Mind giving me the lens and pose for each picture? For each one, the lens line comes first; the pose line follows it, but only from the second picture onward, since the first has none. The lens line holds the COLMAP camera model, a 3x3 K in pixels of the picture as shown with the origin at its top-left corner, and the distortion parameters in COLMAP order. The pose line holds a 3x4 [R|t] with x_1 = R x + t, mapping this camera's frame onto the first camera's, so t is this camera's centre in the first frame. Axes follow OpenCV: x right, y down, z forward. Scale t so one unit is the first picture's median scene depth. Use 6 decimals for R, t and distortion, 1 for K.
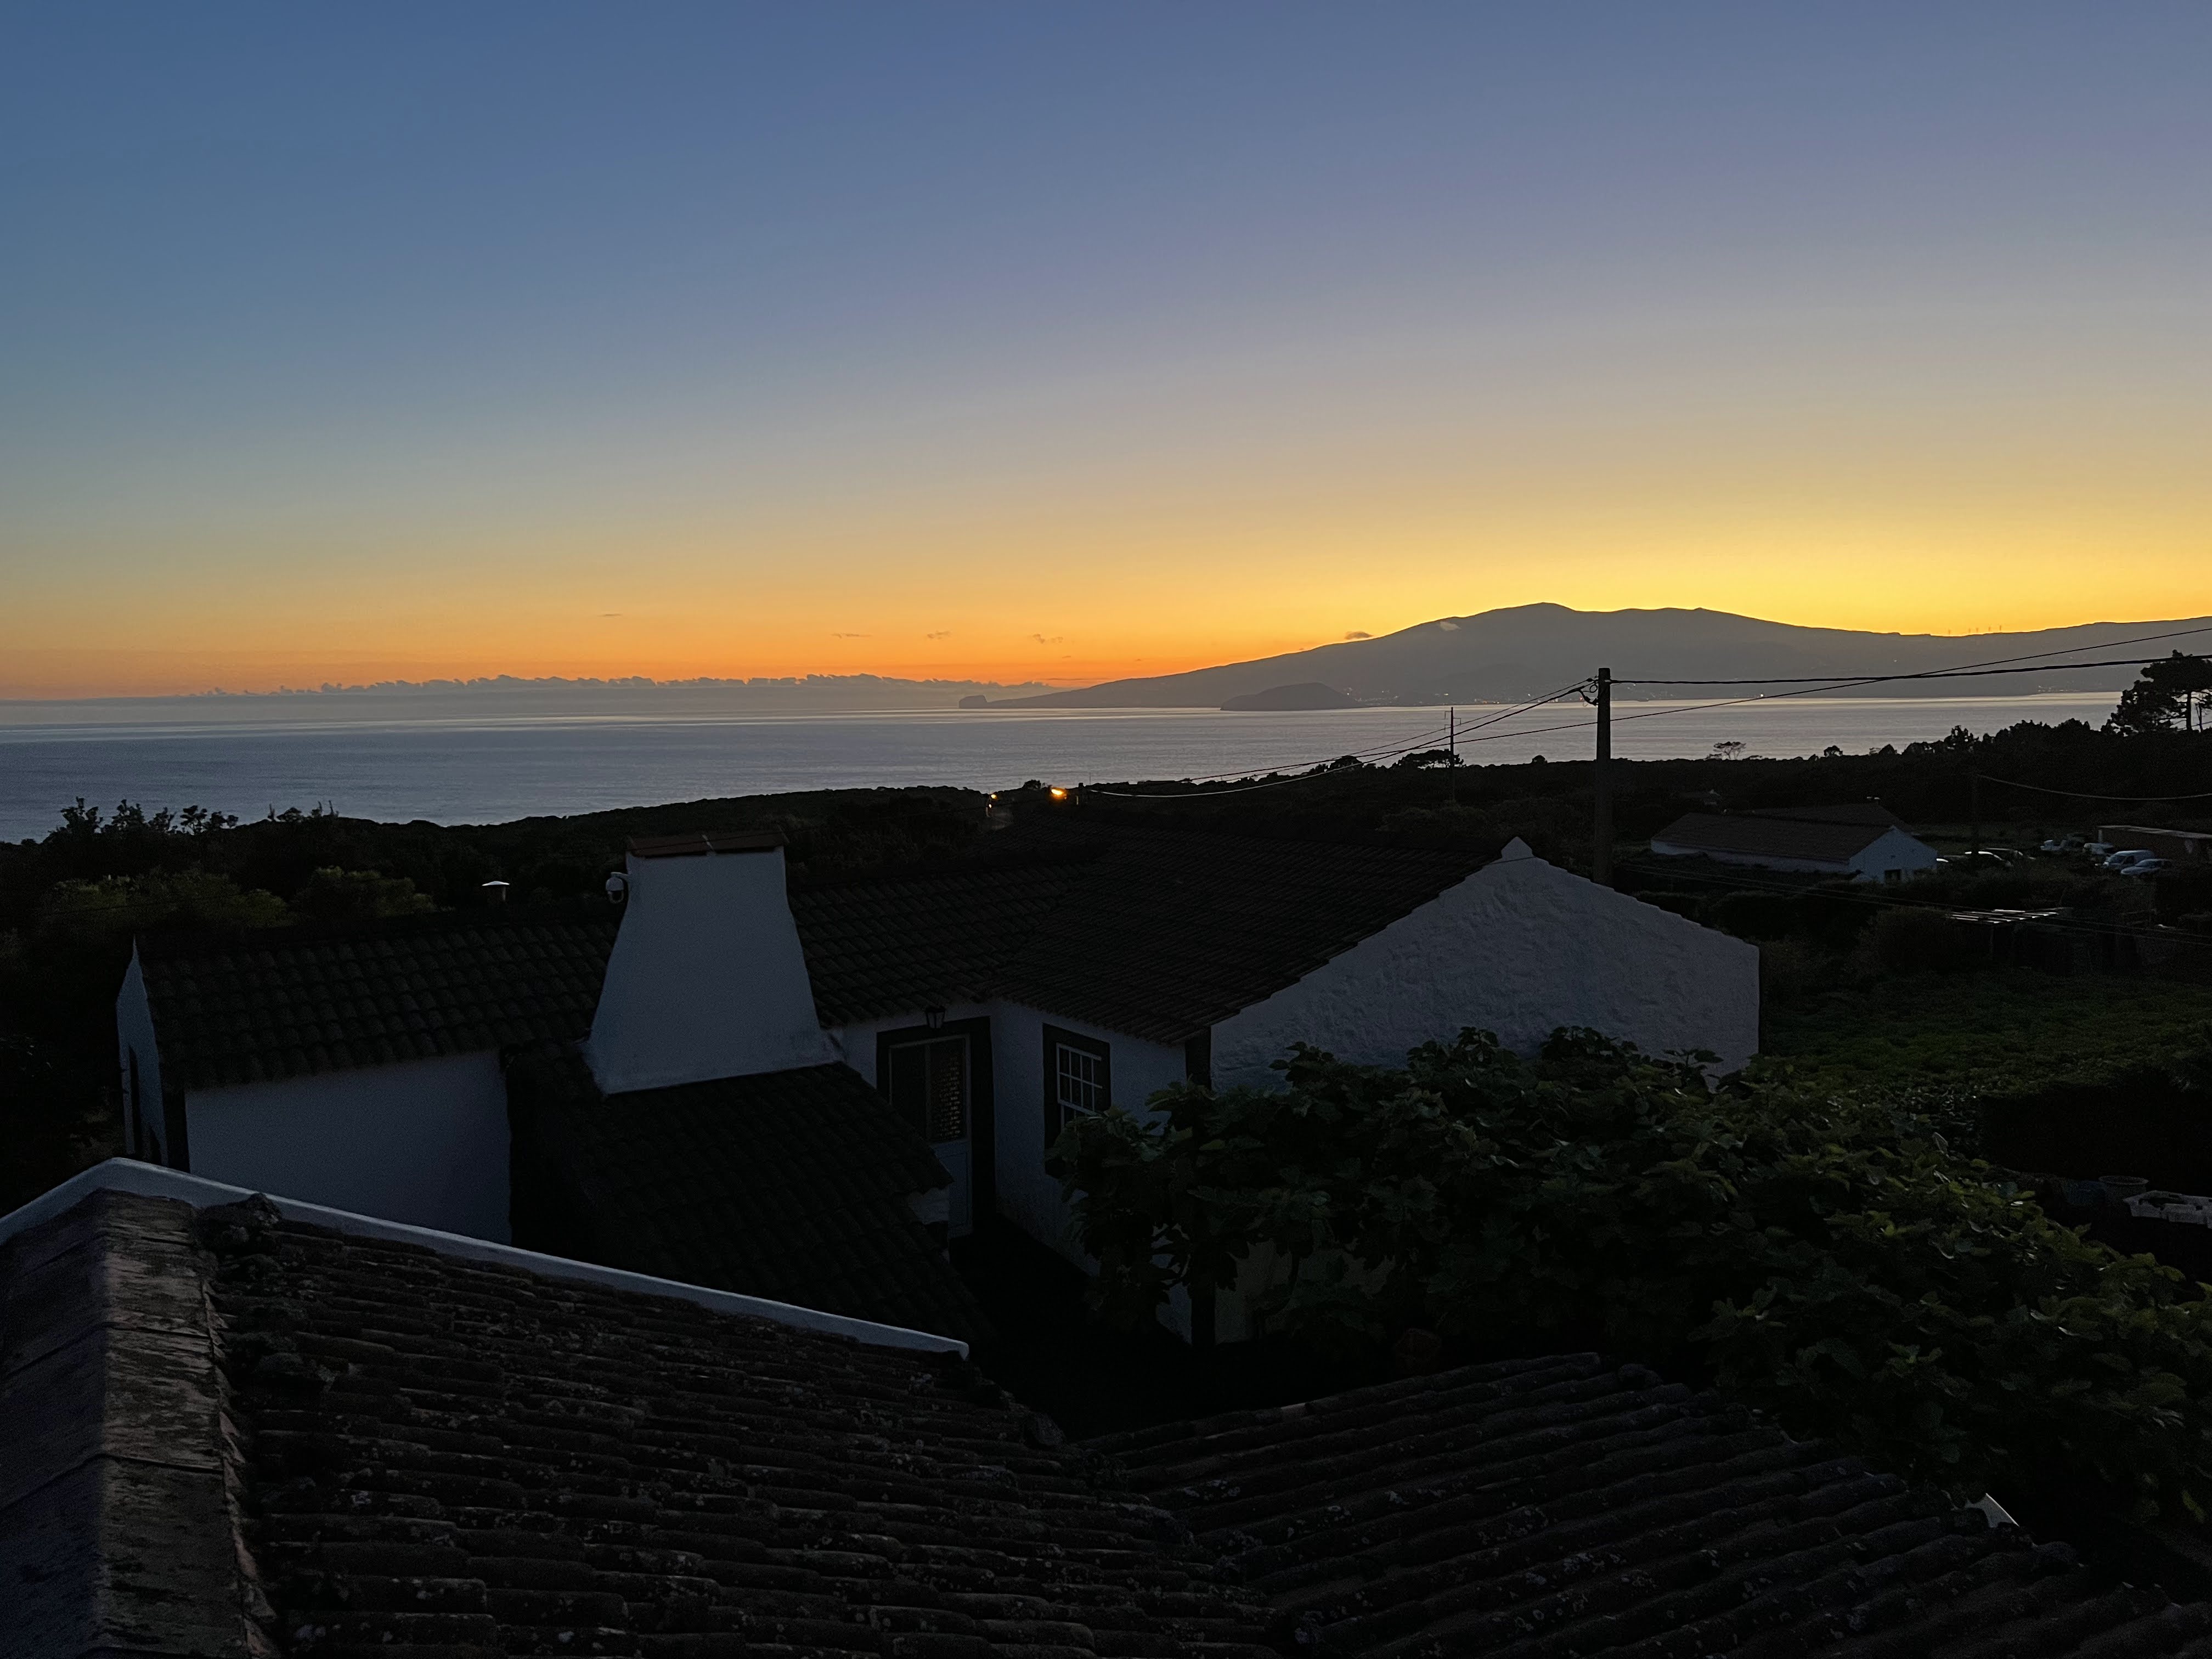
lens RADIAL K [[1672.8, 0, 1111.7], [0, 1672.8, 861.8], [0, 0, 1]] dist [0.058989, -0.055163]
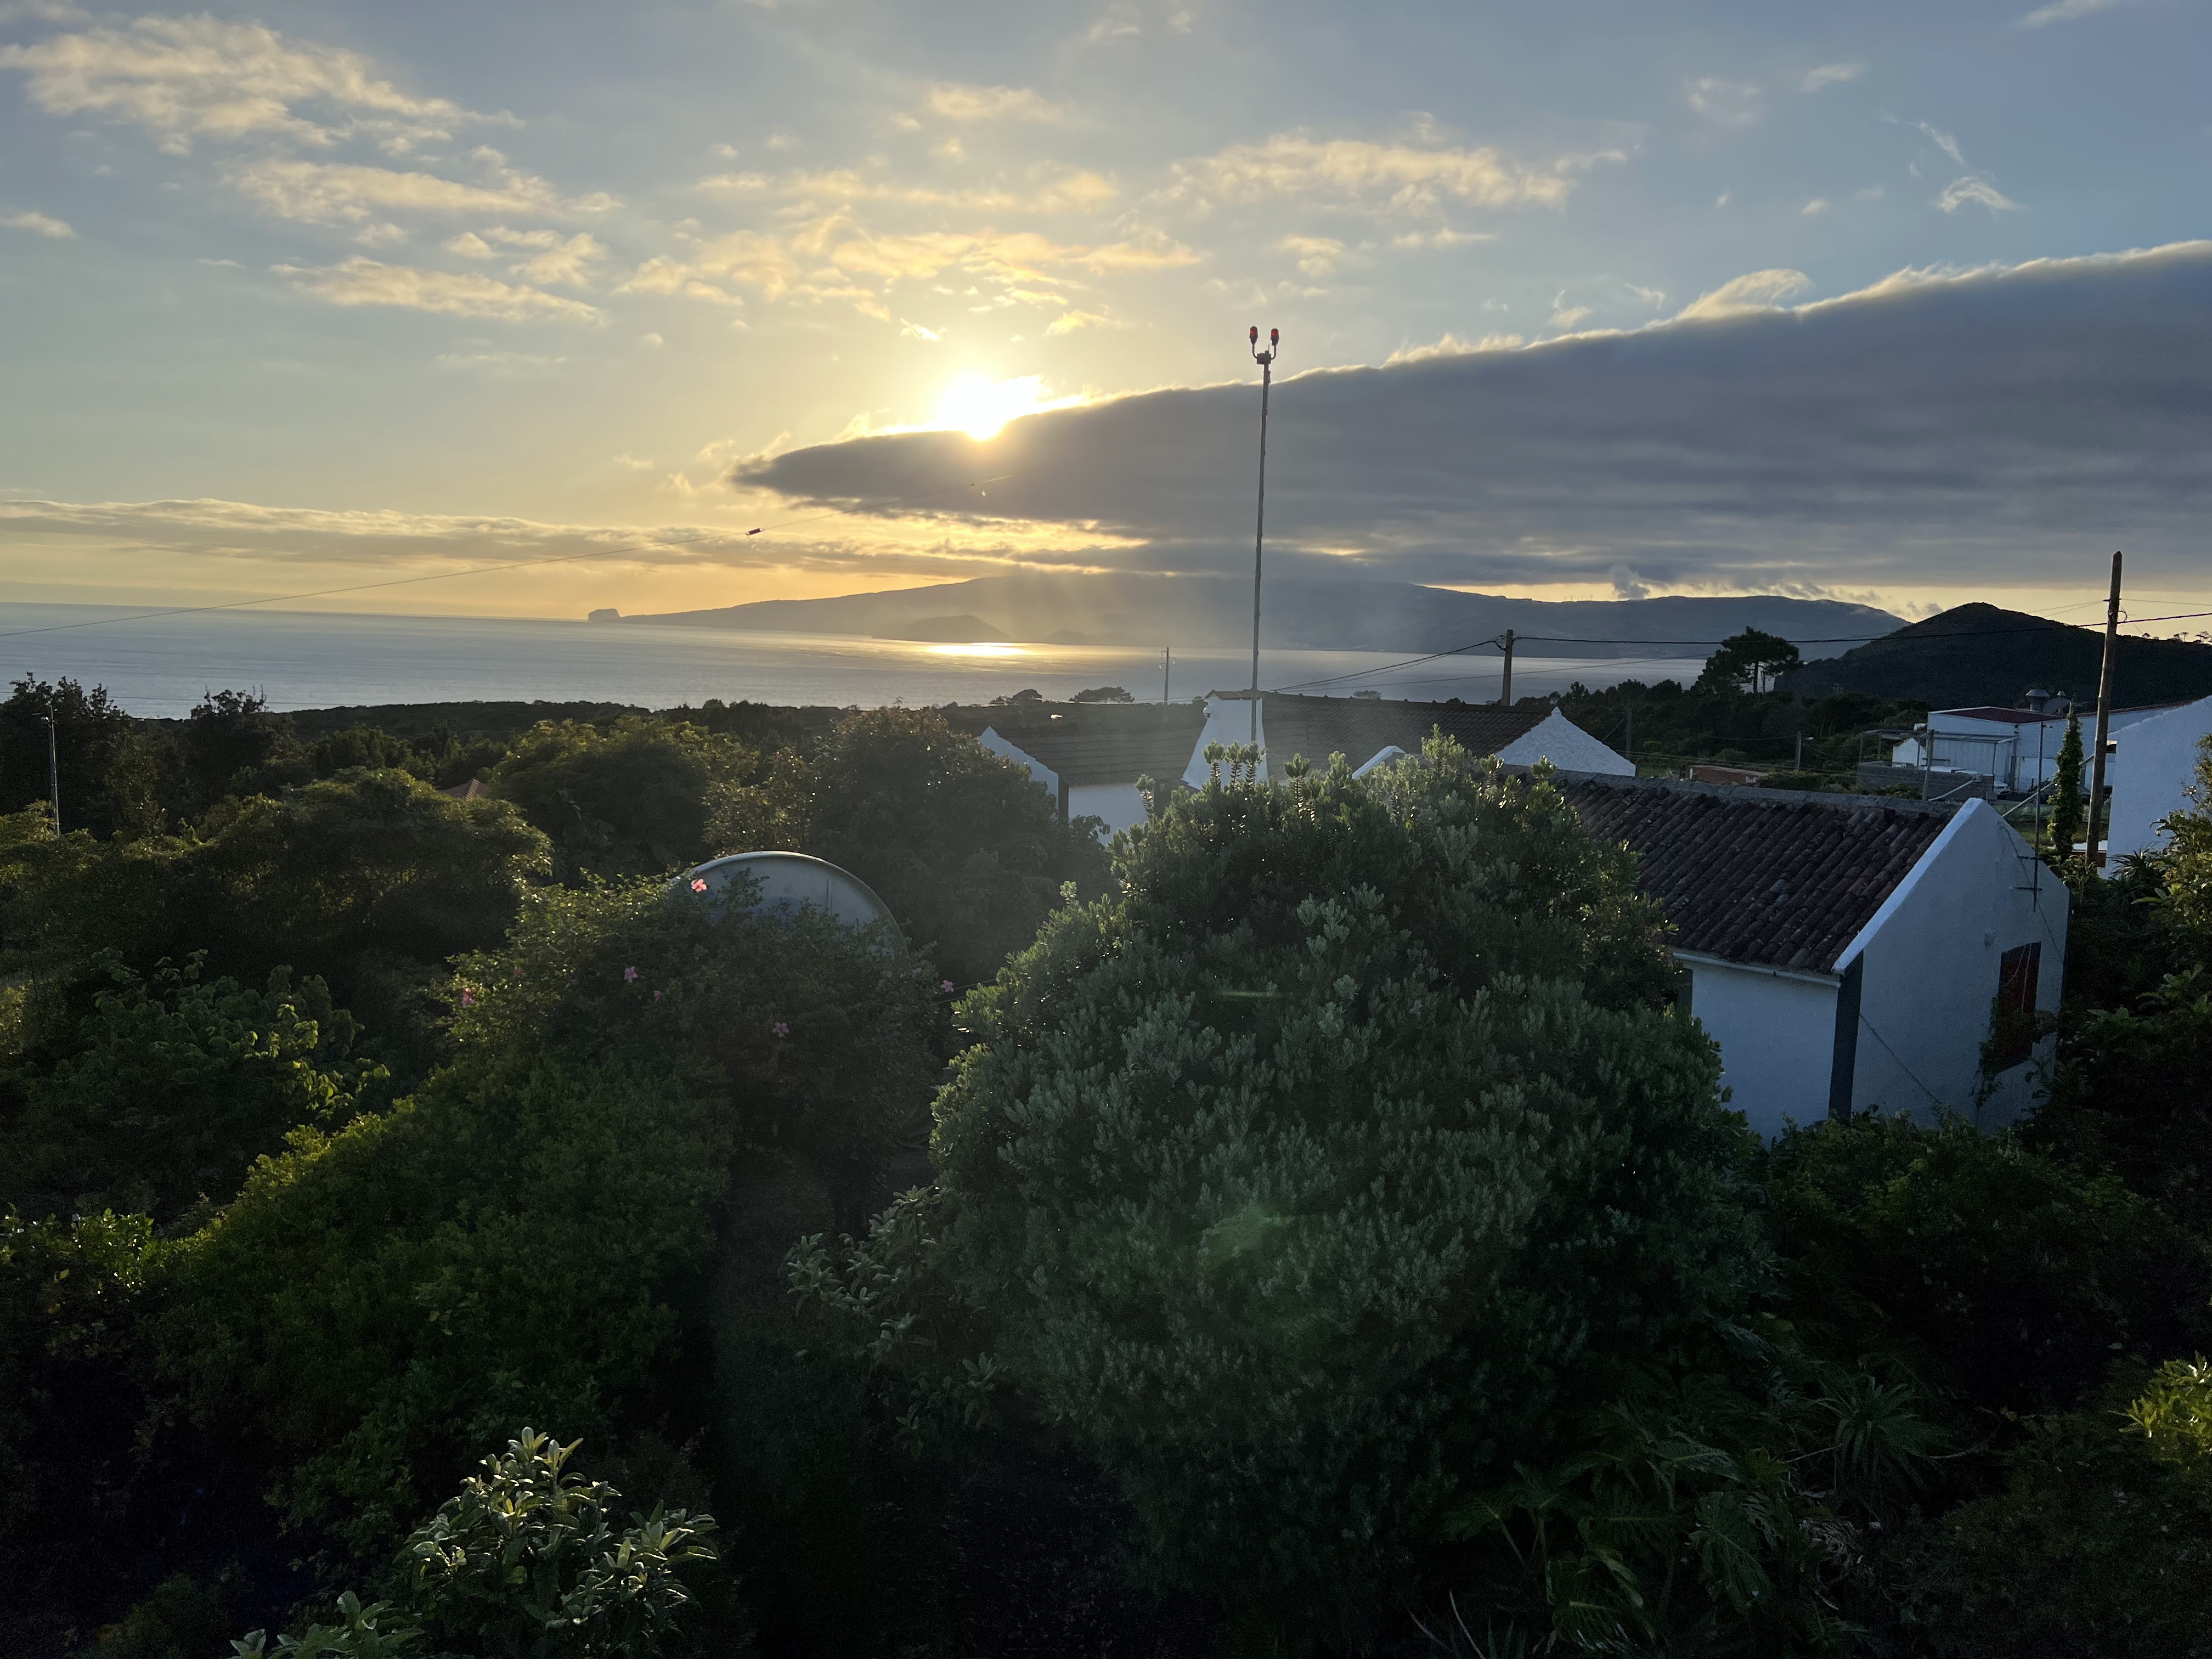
lens RADIAL K [[1672.8, 0, 1106.8], [0, 1672.8, 837.0], [0, 0, 1]] dist [0.058989, -0.055163]
pose [[0.978240, 0.021834, 0.206325, -0.847632], [-0.027195, 0.999361, 0.023185, 0.129116], [-0.205687, -0.028291, 0.978209, -1.147974]]
